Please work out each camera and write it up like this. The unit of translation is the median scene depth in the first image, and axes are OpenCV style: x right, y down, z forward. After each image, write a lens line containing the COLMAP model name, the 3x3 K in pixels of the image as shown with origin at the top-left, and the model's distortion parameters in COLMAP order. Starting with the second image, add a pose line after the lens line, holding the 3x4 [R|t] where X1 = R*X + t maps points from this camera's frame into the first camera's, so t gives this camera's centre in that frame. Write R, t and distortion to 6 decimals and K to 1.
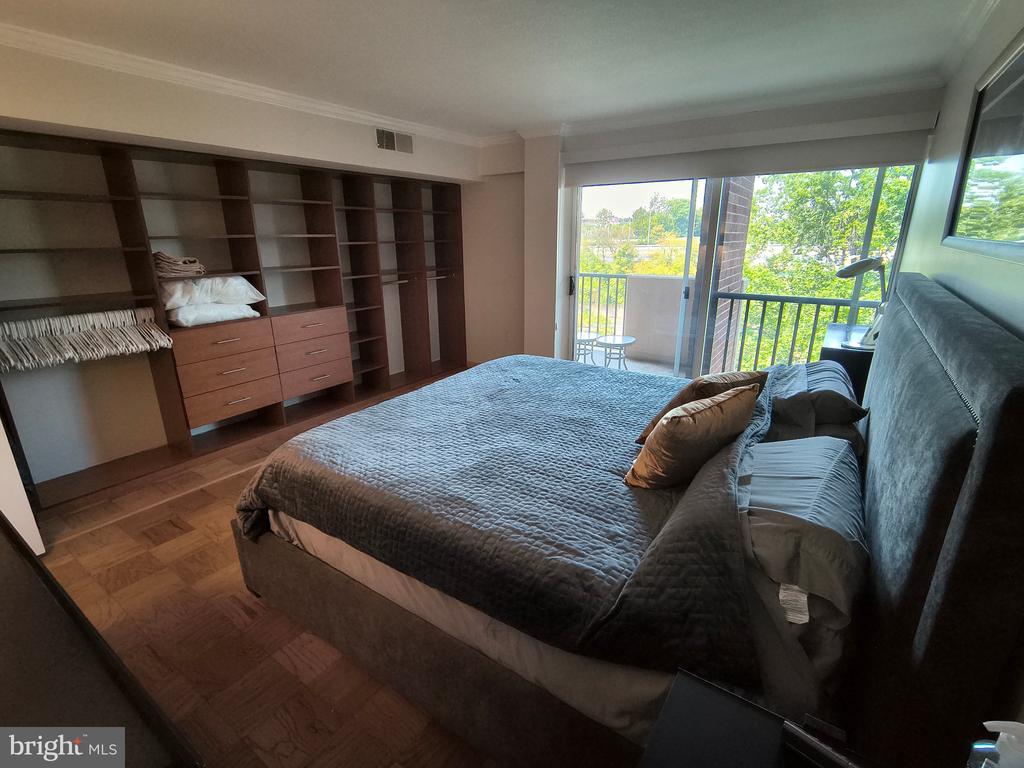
lens RADIAL K [[475.0, 0, 512.0], [0, 475.0, 384.0], [0, 0, 1]] dist [-0.003577, 0.000563]
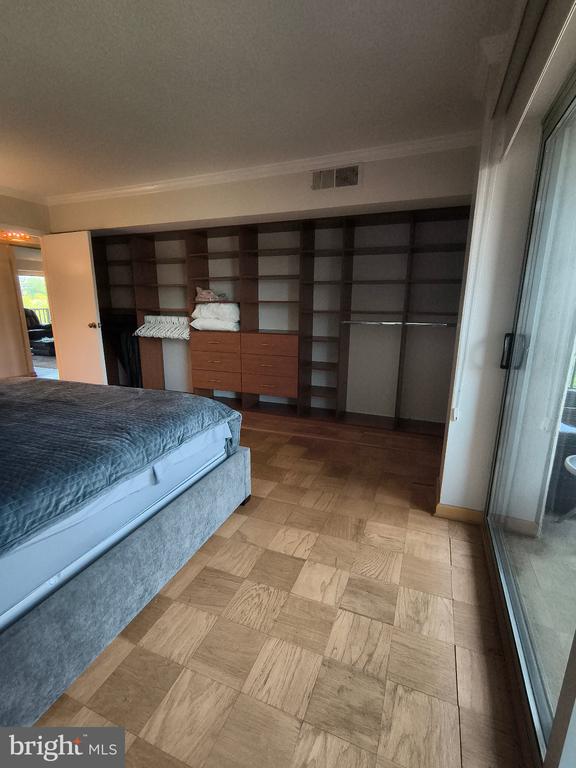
lens RADIAL K [[356.2, 0, 289.7], [0, 356.2, 384.2], [0, 0, 1]] dist [-0.003577, 0.000563]
pose [[0.212927, 0.235235, -0.948328, 0.517689], [-0.295759, 0.940569, 0.166904, -0.195053], [0.931230, 0.244939, 0.269845, 0.786332]]
